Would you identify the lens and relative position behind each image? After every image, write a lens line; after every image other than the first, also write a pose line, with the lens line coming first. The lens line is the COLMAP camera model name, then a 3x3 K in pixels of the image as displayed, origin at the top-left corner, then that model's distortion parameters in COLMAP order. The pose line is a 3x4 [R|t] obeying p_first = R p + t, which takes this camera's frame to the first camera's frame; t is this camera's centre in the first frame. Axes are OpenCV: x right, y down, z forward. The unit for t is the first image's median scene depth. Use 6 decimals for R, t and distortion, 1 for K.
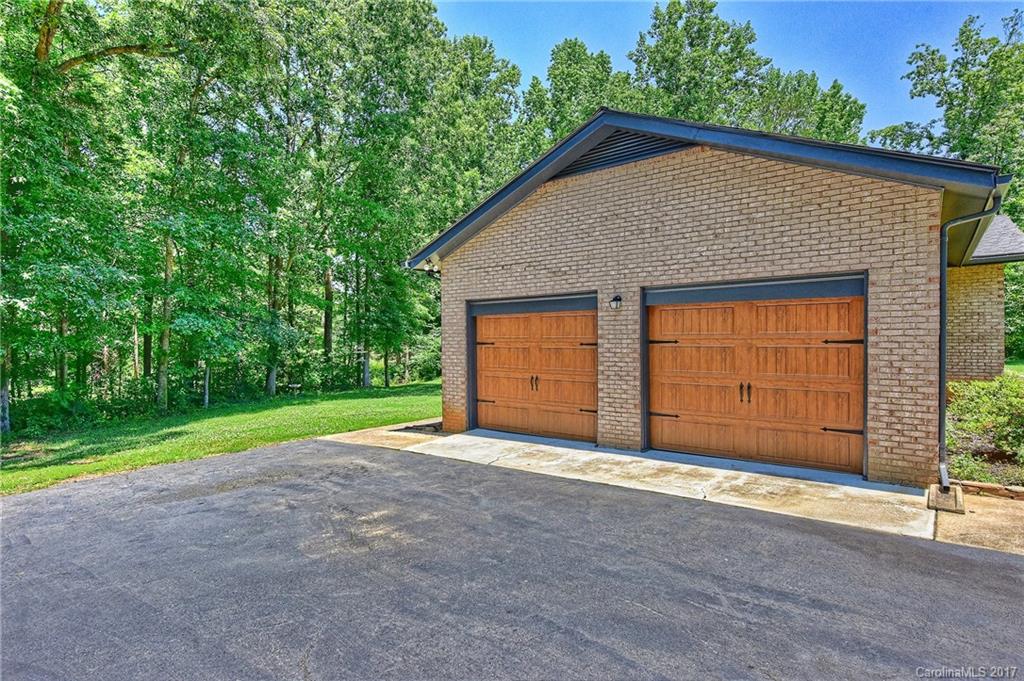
lens RADIAL K [[486.1, 0, 504.9], [0, 486.1, 343.5], [0, 0, 1]] dist [-0.000407, 0.000060]
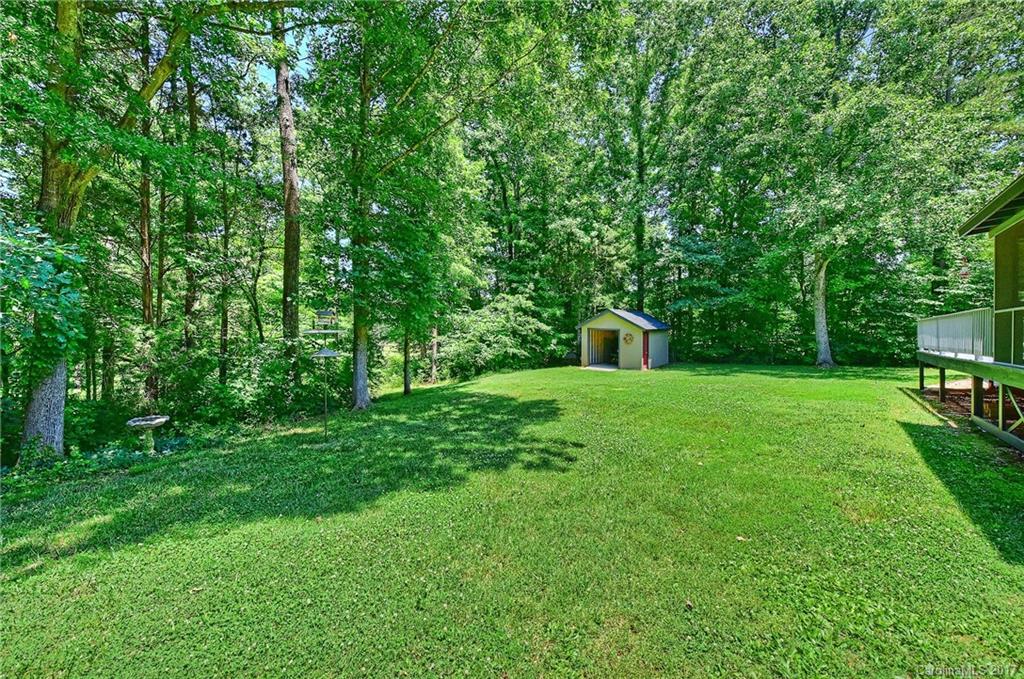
lens RADIAL K [[406.6, 0, 515.4], [0, 406.6, 340.4], [0, 0, 1]] dist [-0.004114, -0.000129]
pose [[0.999931, 0.004732, 0.010789, -0.087865], [-0.004766, 0.999984, 0.003203, 0.012839], [-0.010773, -0.003254, 0.999937, 0.387774]]
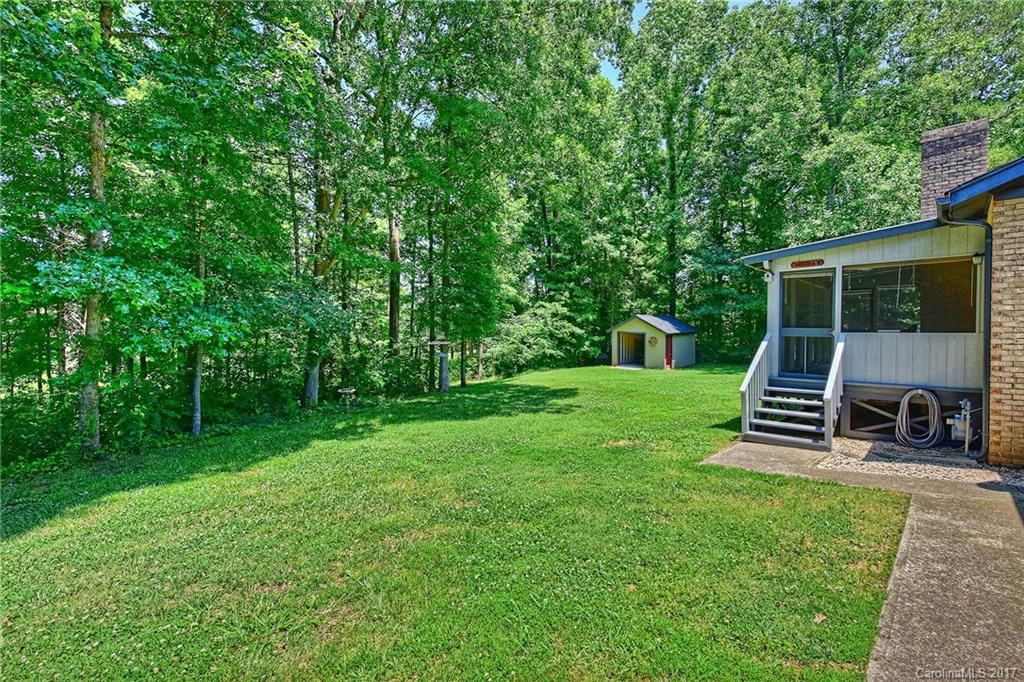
lens RADIAL K [[445.7, 0, 516.0], [0, 445.7, 343.6], [0, 0, 1]] dist [-0.002385, -0.000416]
pose [[0.996518, 0.007877, -0.083003, -0.079304], [-0.006605, 0.999857, 0.015594, 0.004655], [0.083114, -0.014992, 0.996427, 0.220948]]
